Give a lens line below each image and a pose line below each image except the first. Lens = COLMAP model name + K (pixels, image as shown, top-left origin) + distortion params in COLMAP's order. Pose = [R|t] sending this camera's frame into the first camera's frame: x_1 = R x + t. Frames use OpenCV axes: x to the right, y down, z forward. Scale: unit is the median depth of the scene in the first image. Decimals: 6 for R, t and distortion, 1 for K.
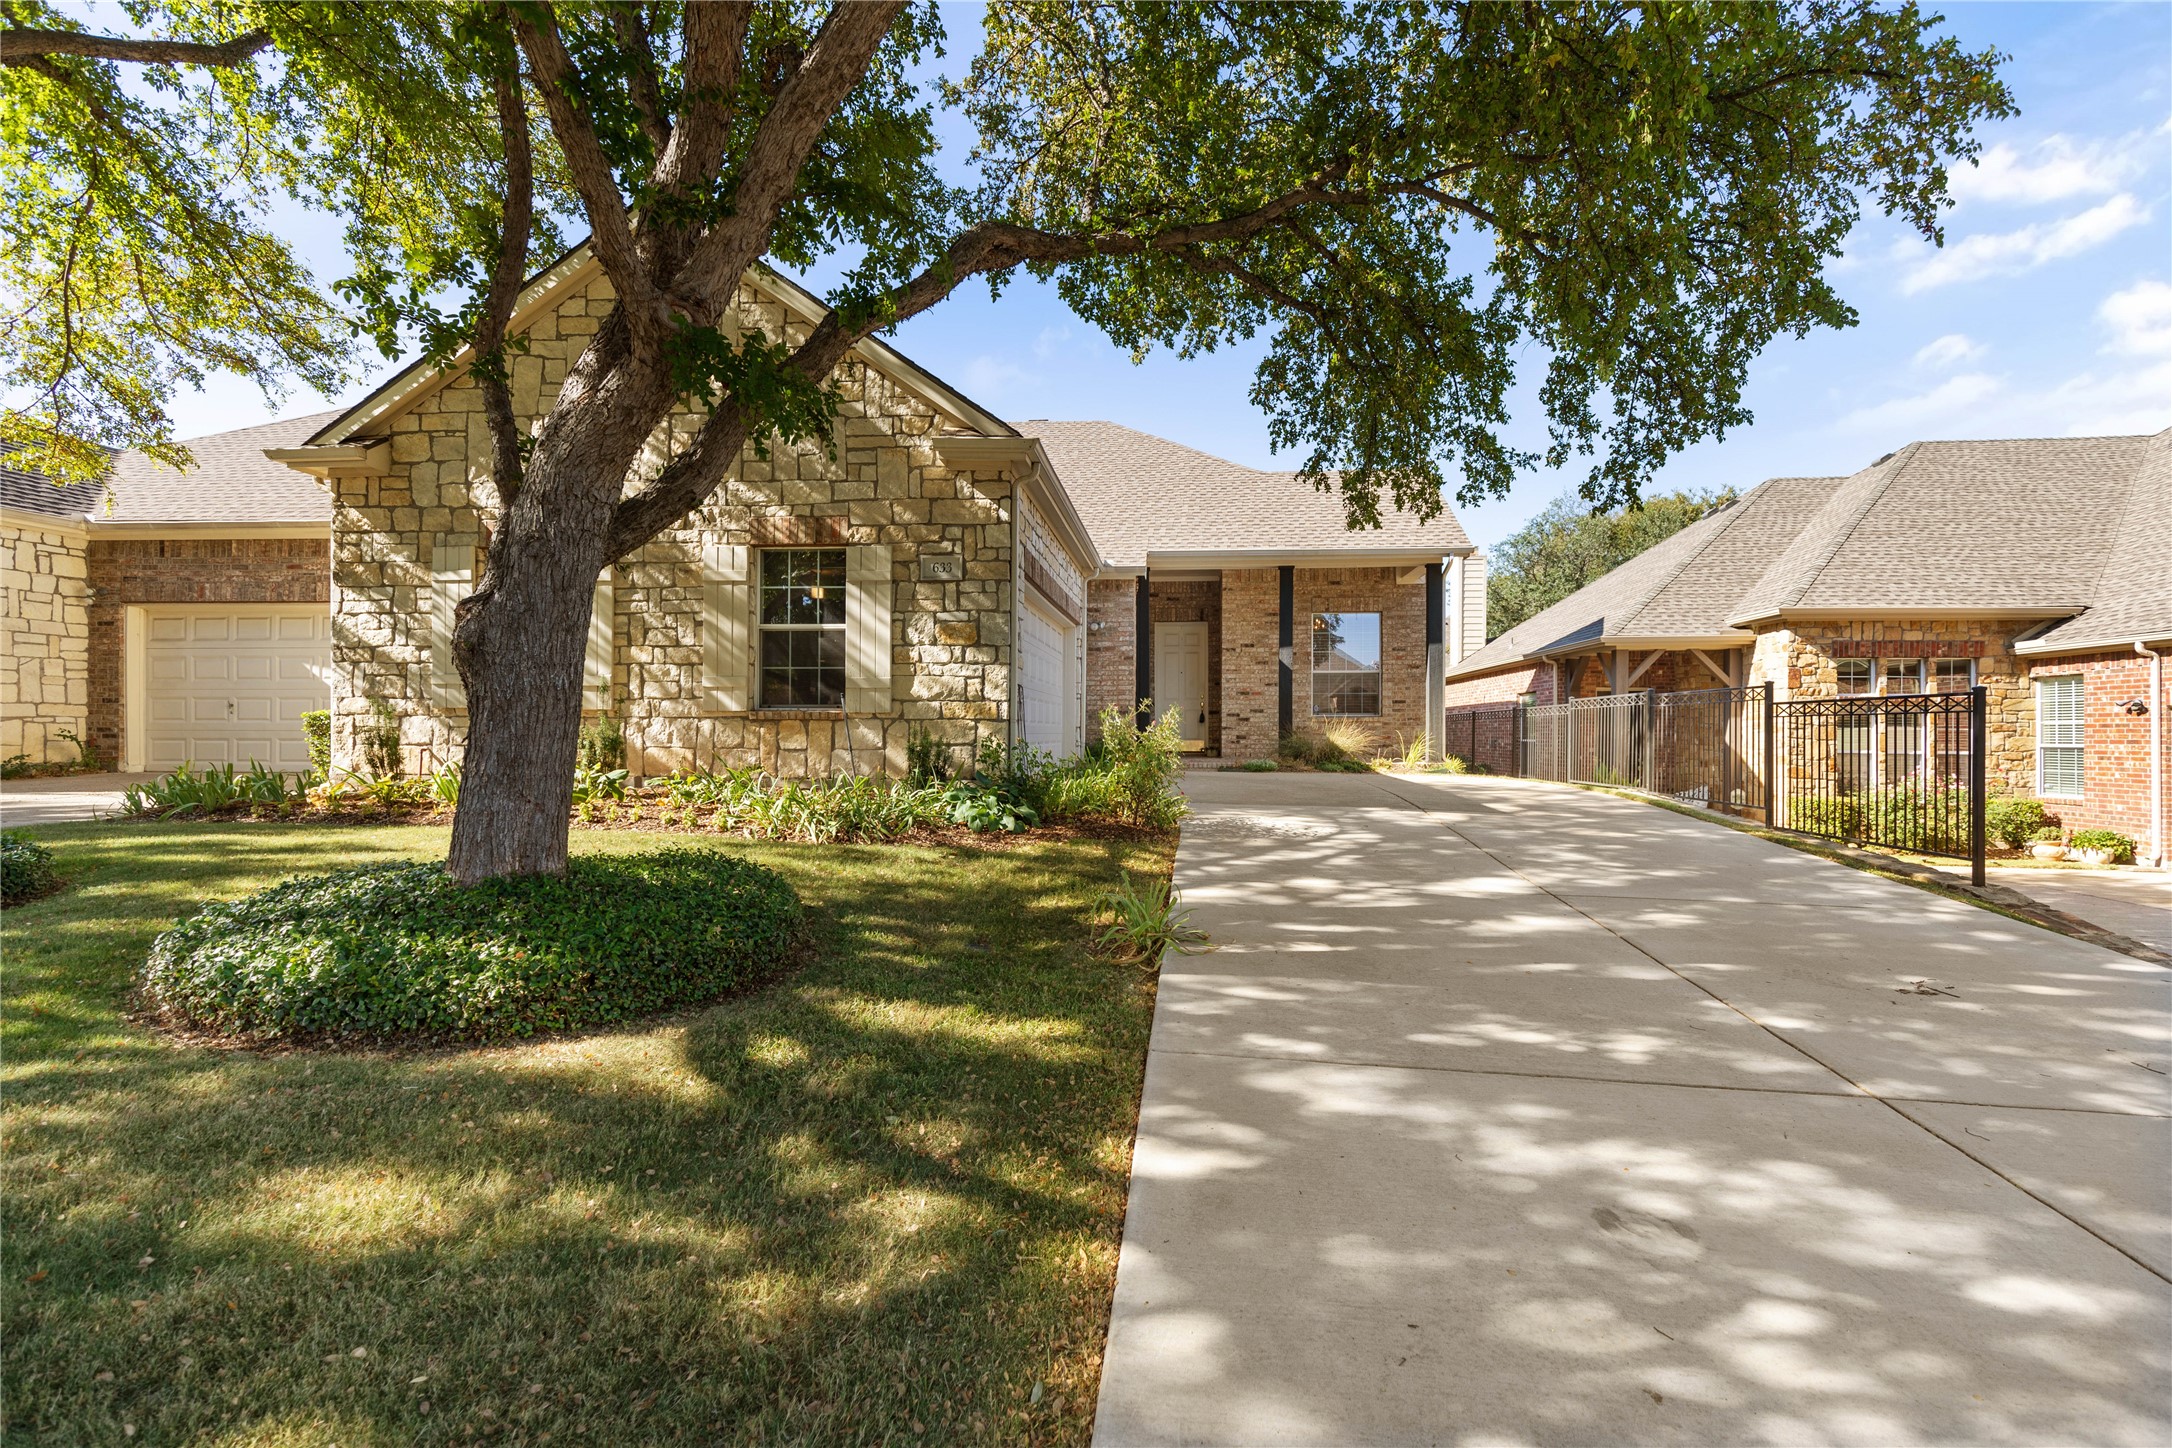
lens RADIAL K [[964.7, 0, 1100.6], [0, 964.7, 727.6], [0, 0, 1]] dist [0.001695, -0.000755]
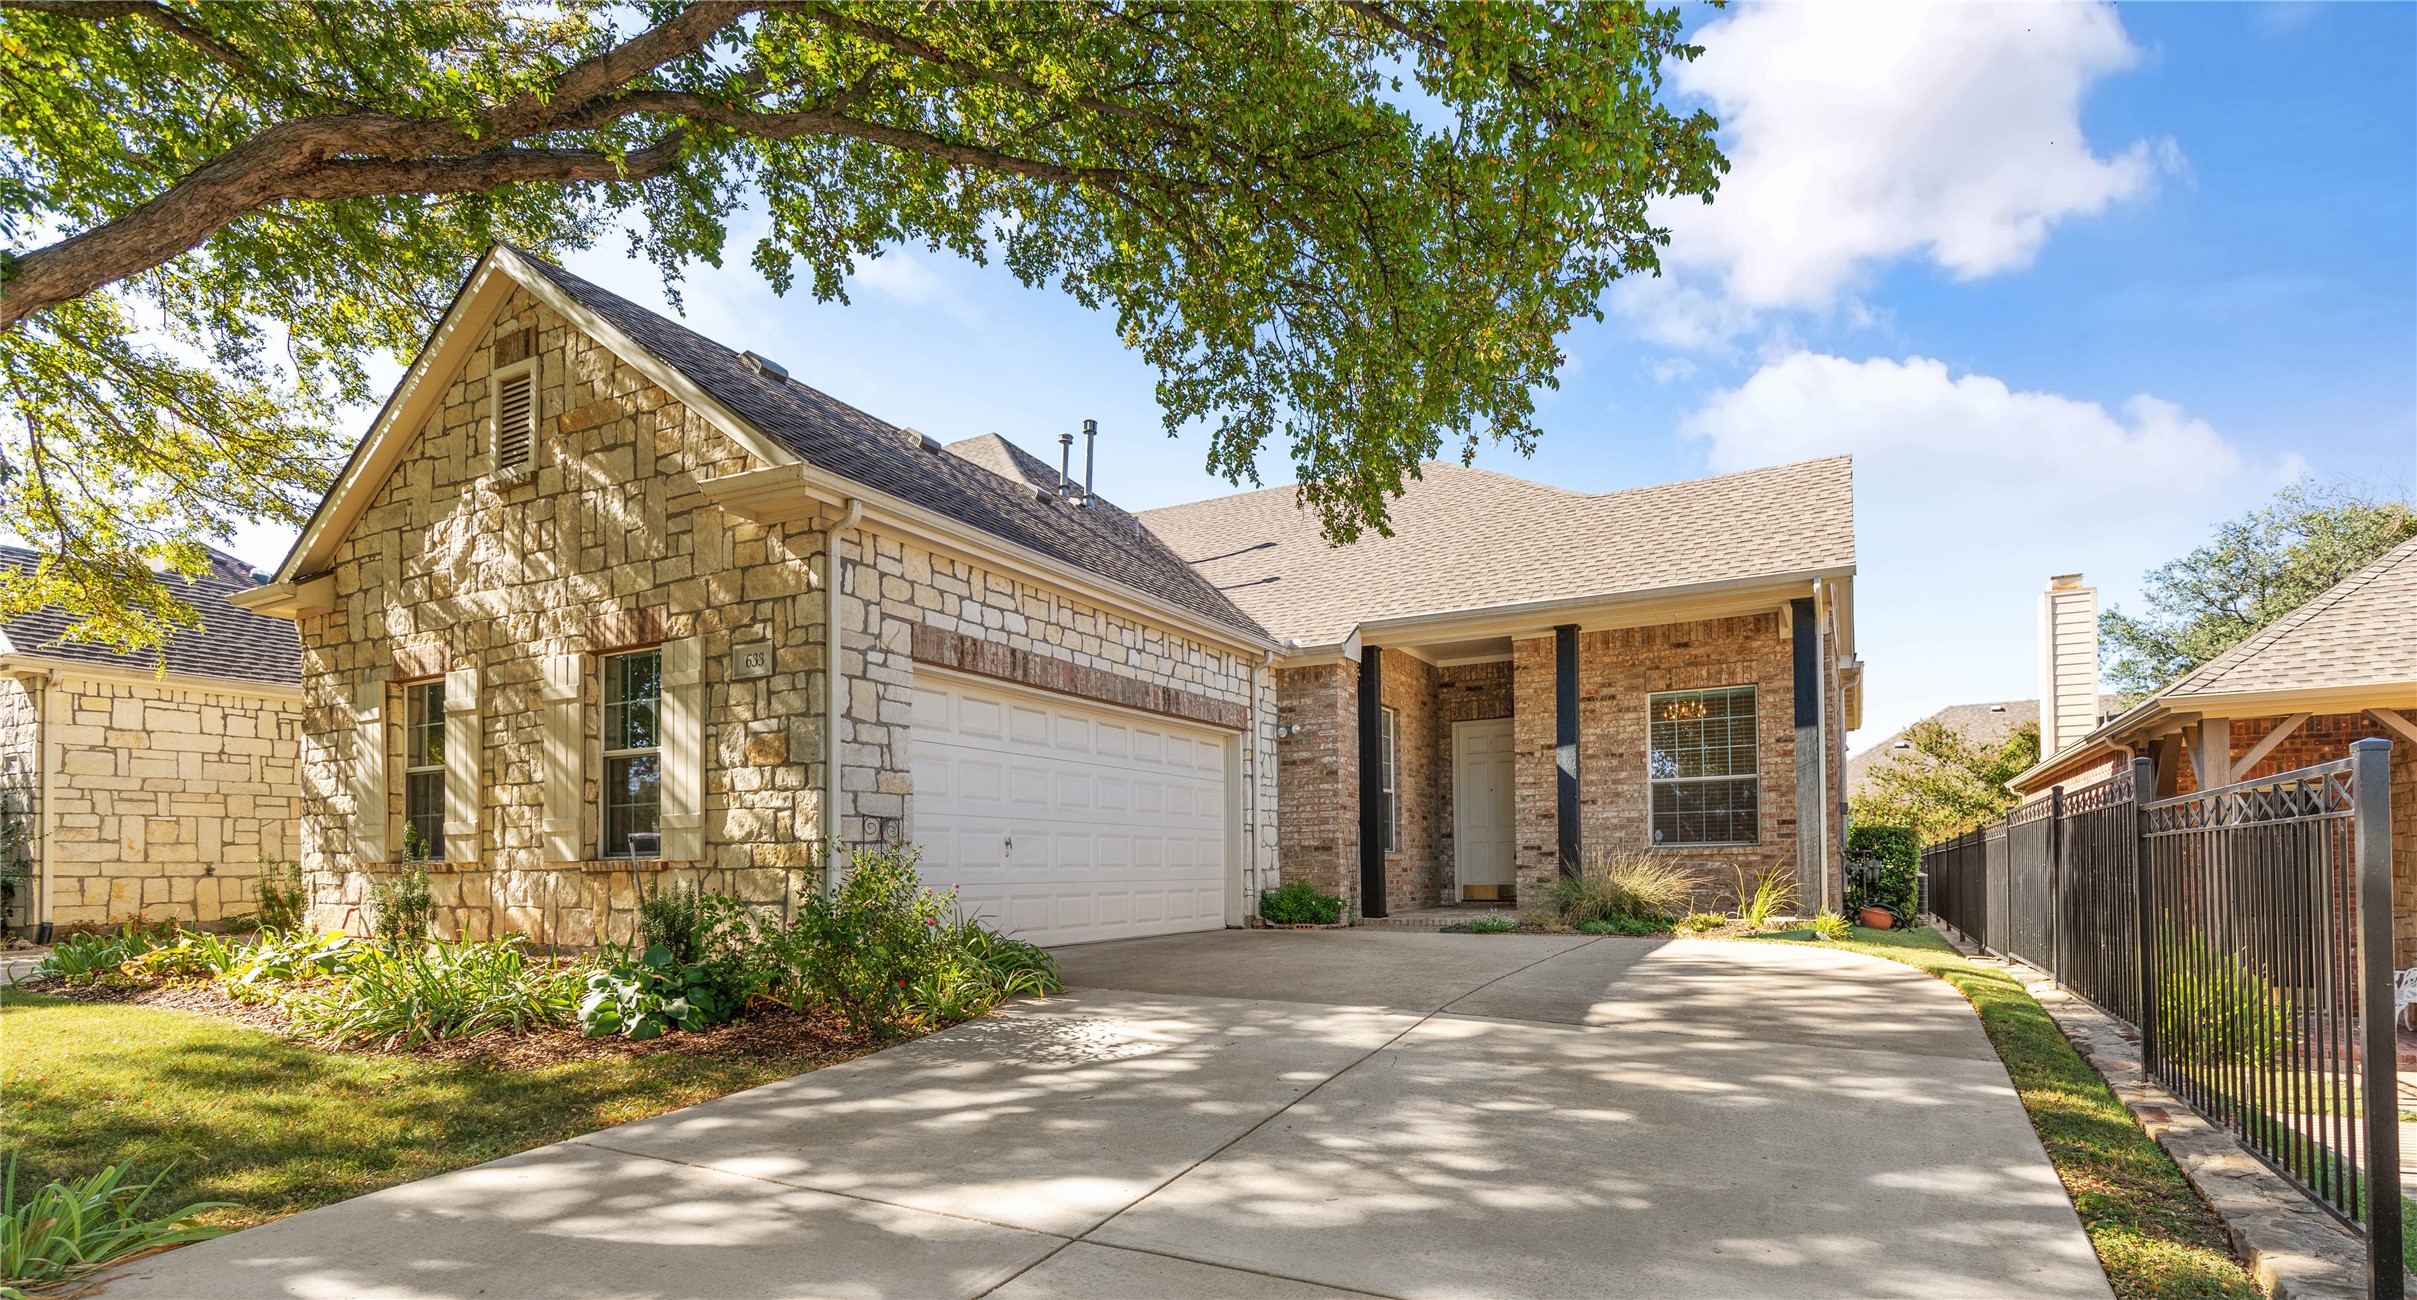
lens RADIAL K [[1129.3, 0, 1255.4], [0, 1129.3, 846.2], [0, 0, 1]] dist [-0.001128, -0.000119]
pose [[0.929666, -0.022063, -0.367741, 0.484828], [0.015580, 0.999667, -0.020589, -0.001463], [0.368073, 0.013411, 0.929700, 0.337748]]
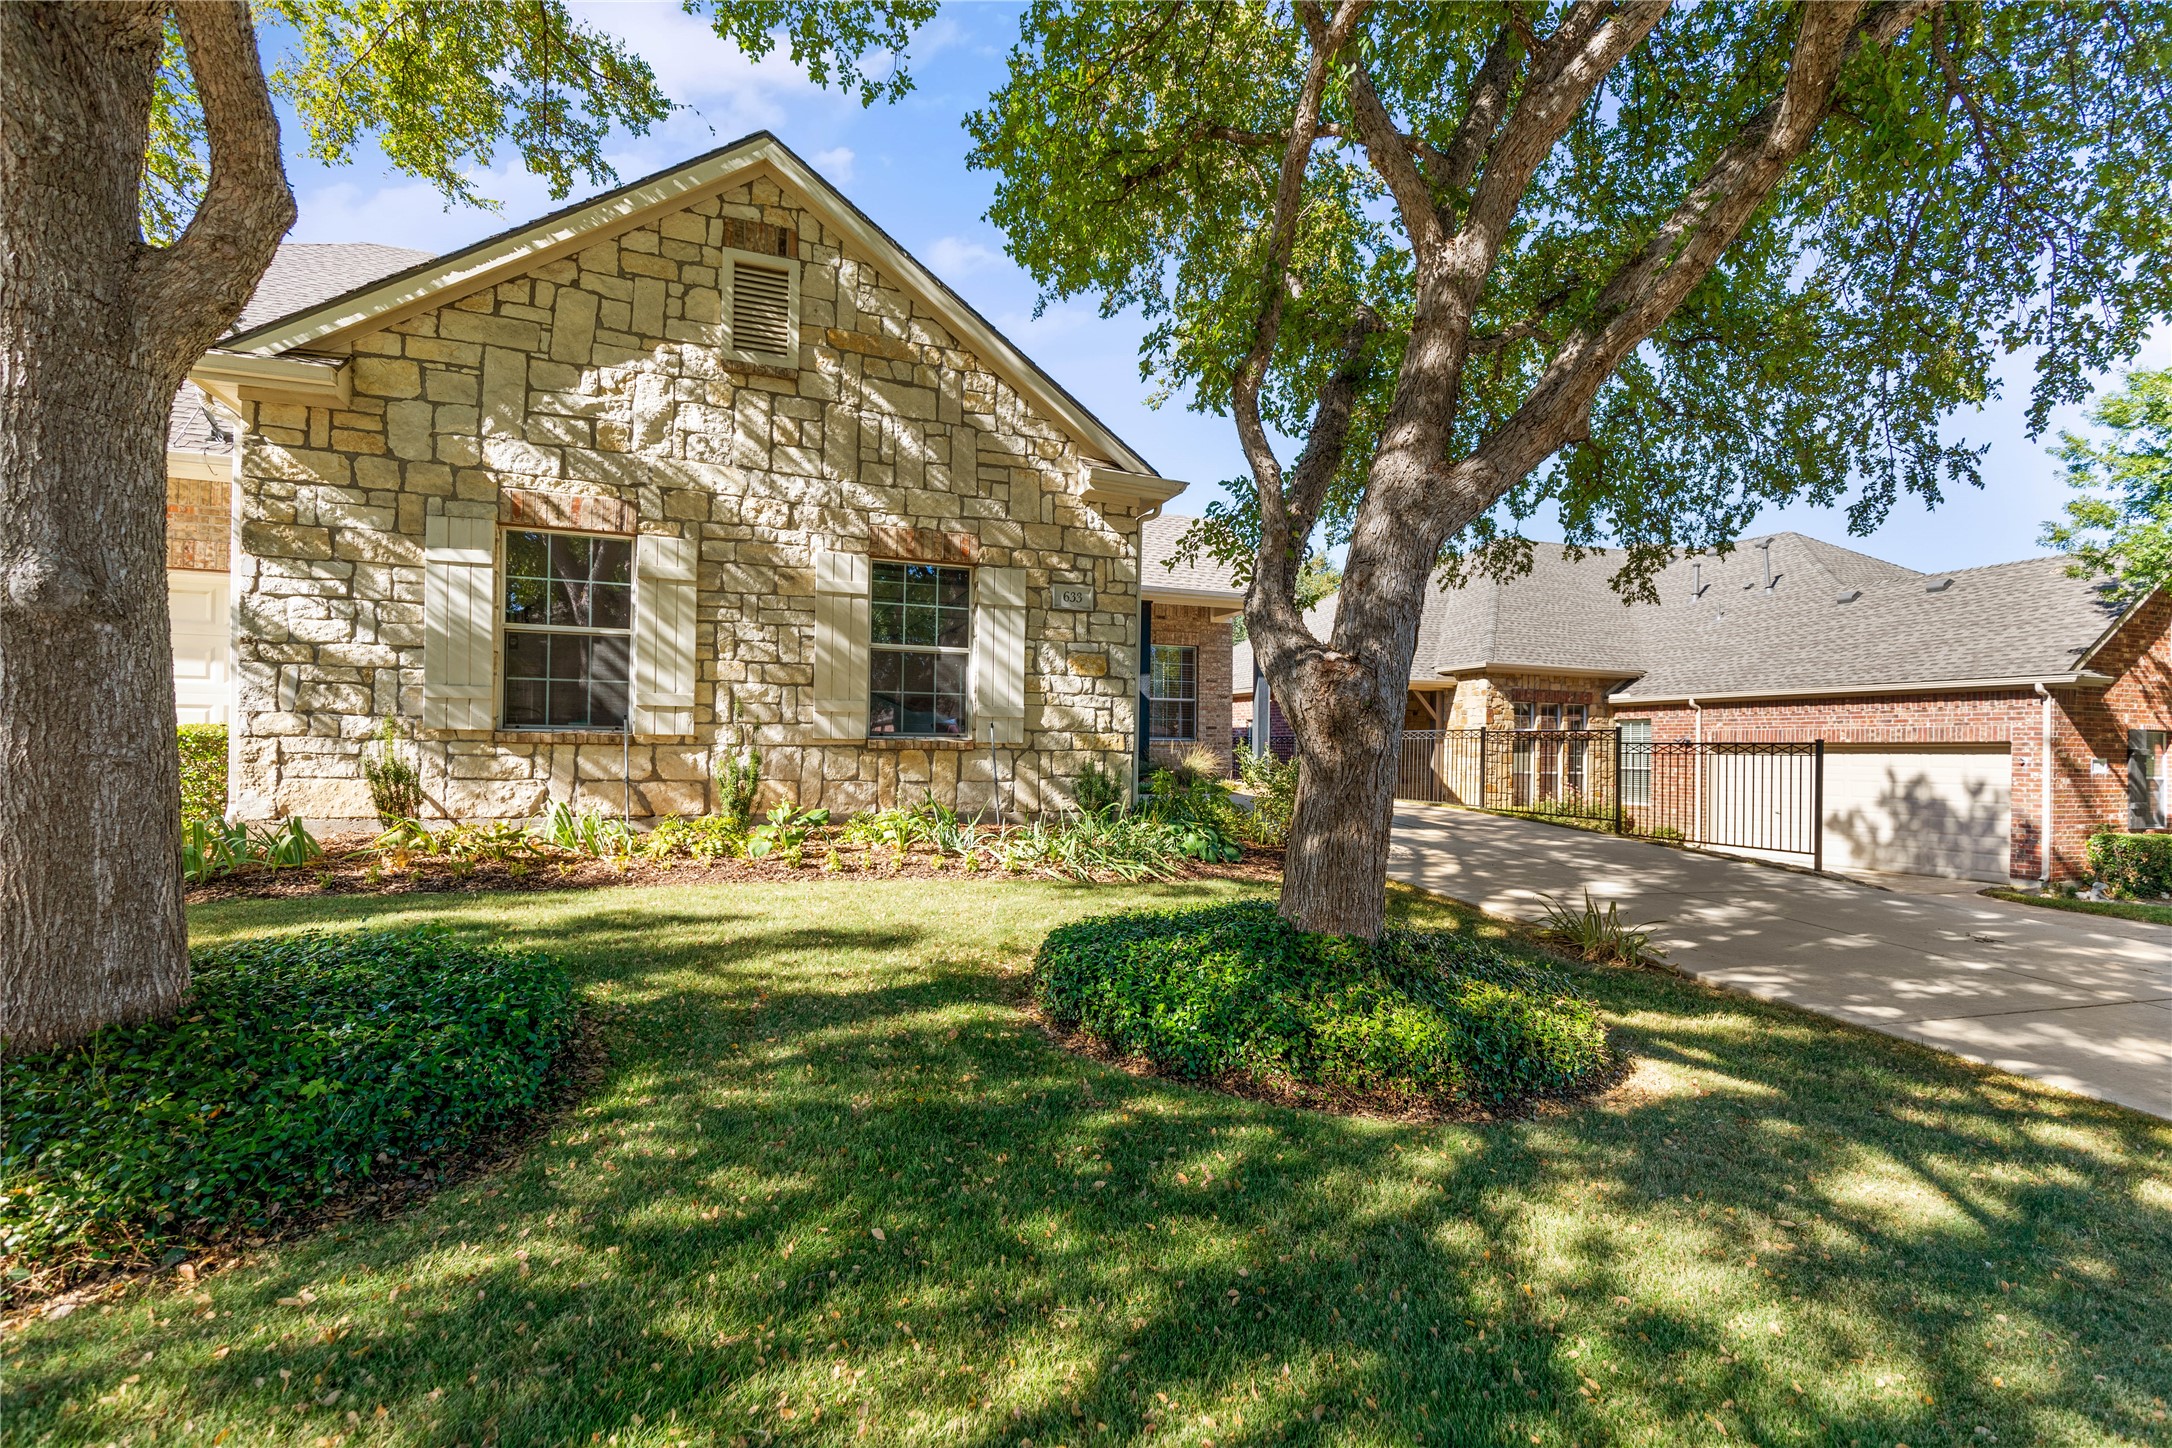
lens RADIAL K [[976.2, 0, 1072.5], [0, 976.2, 741.3], [0, 0, 1]] dist [-0.000026, -0.002142]
pose [[0.897020, 0.010415, 0.441867, -0.588390], [-0.012514, 0.999920, 0.001835, -0.019260], [-0.441813, -0.007176, 0.897078, 0.097743]]
